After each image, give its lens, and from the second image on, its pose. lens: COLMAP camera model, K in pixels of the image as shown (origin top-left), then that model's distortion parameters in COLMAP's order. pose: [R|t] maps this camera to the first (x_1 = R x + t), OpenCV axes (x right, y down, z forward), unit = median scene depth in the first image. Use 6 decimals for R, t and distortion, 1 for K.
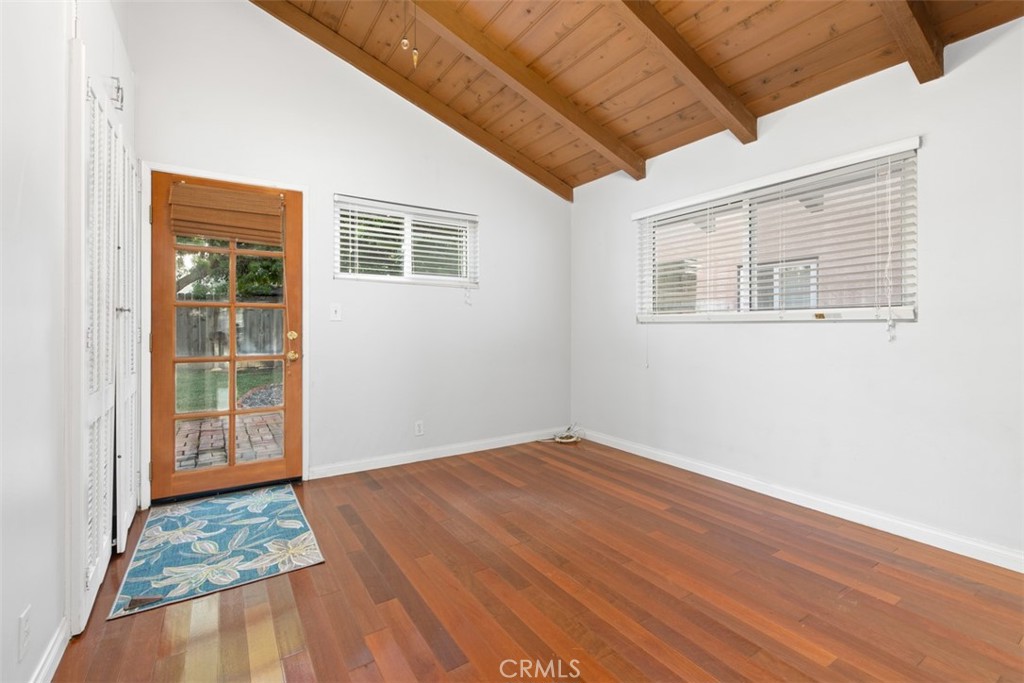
lens RADIAL K [[445.2, 0, 514.7], [0, 445.2, 334.6], [0, 0, 1]] dist [0.000246, -0.000412]
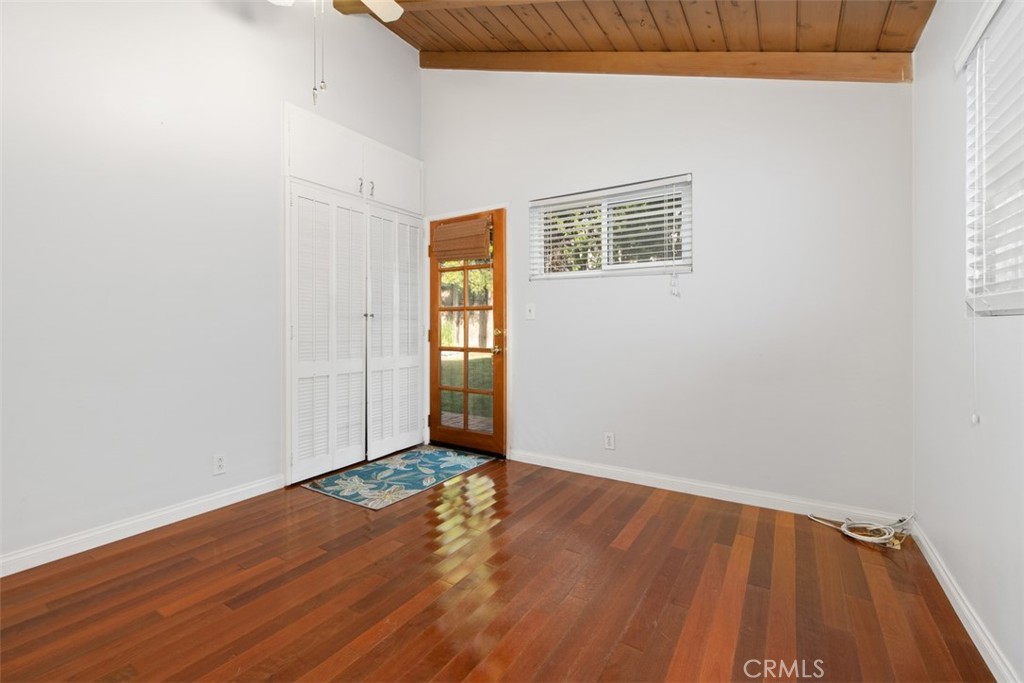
lens RADIAL K [[445.2, 0, 514.1], [0, 445.2, 332.6], [0, 0, 1]] dist [0.000246, -0.000412]
pose [[0.421655, 0.014057, -0.906647, 0.750809], [-0.014257, 0.999859, 0.008872, -0.011314], [0.906644, 0.009185, 0.421796, 0.693609]]
